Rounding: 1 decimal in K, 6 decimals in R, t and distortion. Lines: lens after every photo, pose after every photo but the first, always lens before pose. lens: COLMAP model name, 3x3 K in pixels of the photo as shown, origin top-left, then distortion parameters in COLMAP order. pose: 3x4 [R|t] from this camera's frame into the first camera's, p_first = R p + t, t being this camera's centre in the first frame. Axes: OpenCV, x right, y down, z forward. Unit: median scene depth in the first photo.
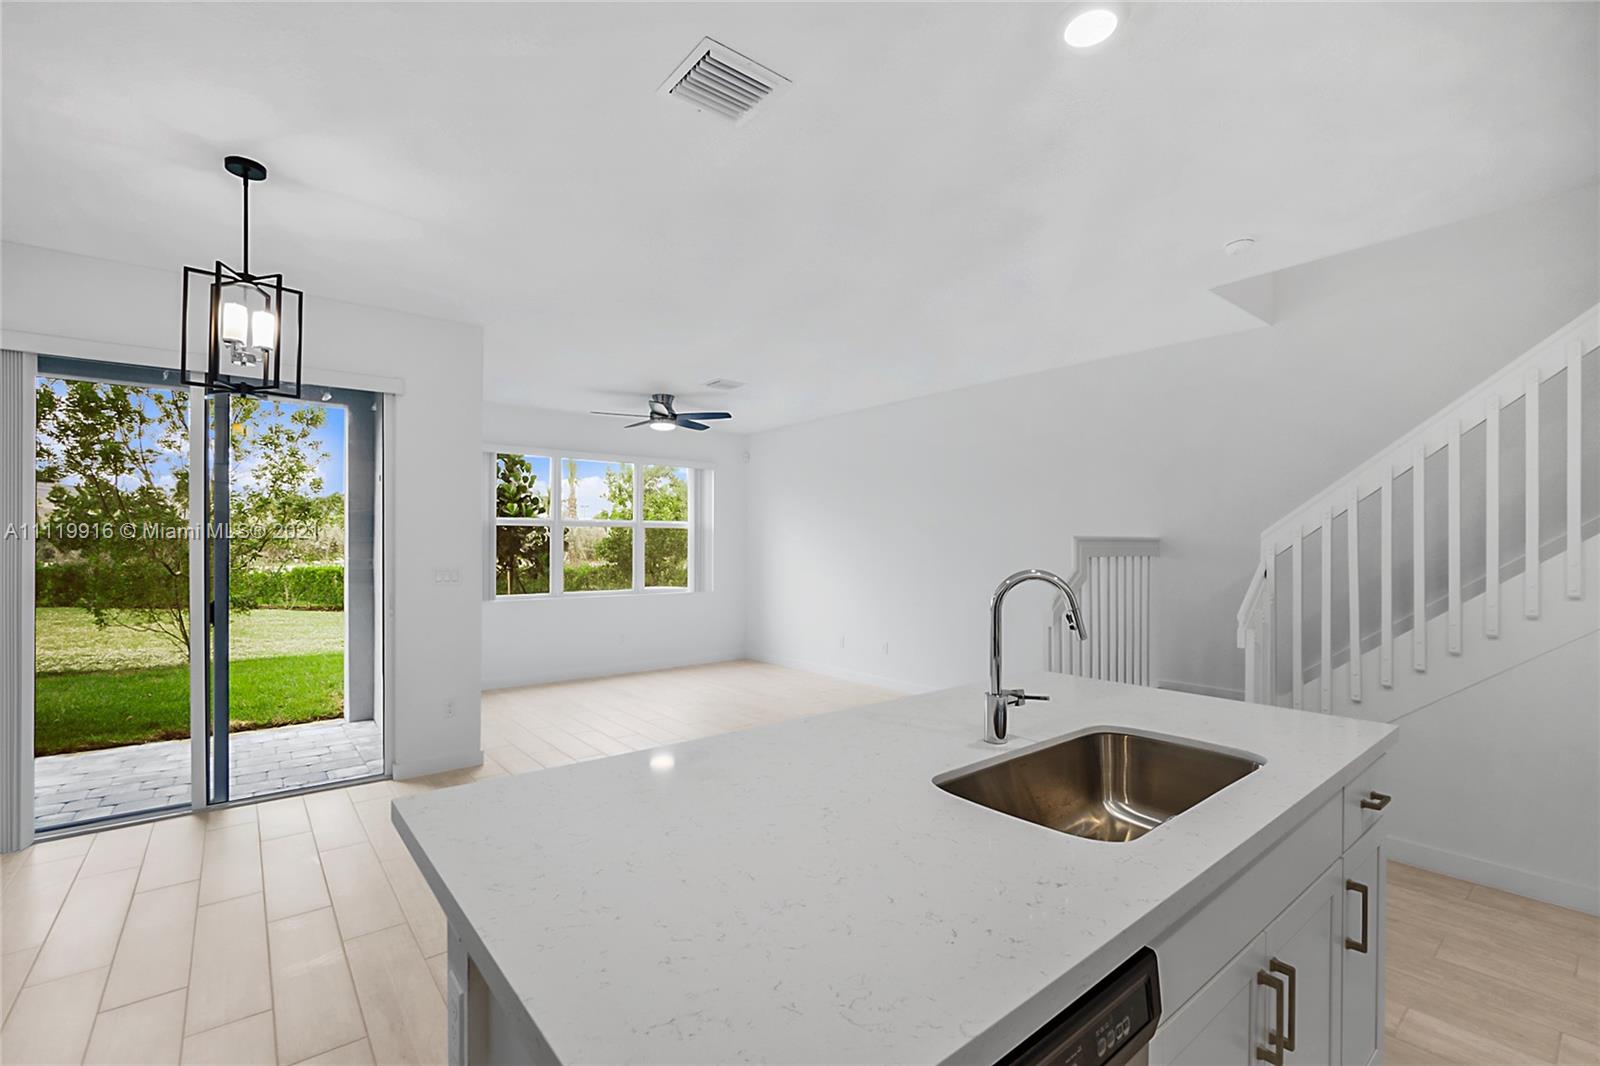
lens RADIAL K [[699.5, 0, 791.4], [0, 699.5, 541.2], [0, 0, 1]] dist [-0.010031, 0.000360]
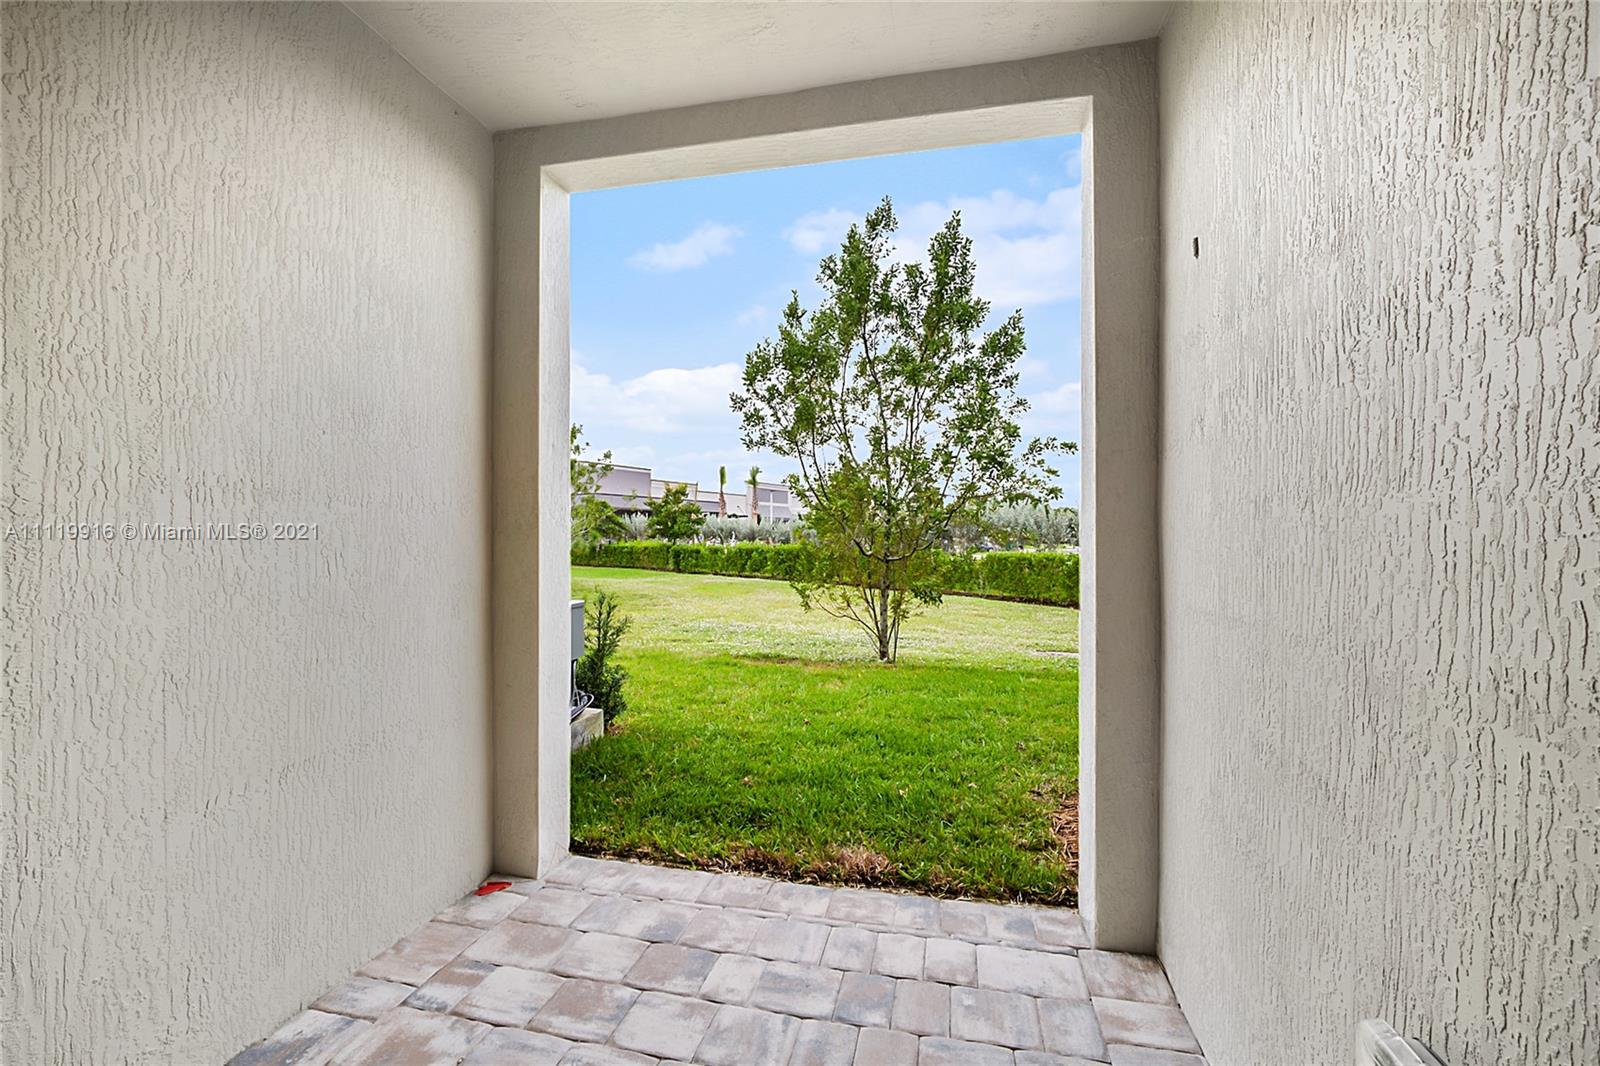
lens RADIAL K [[699.5, 0, 791.4], [0, 699.5, 541.2], [0, 0, 1]] dist [-0.010031, 0.000360]
pose [[0.623357, 0.006105, -0.781914, -0.291276], [0.000047, 0.999969, 0.007845, 0.028000], [0.781938, -0.004927, 0.623337, 0.419914]]
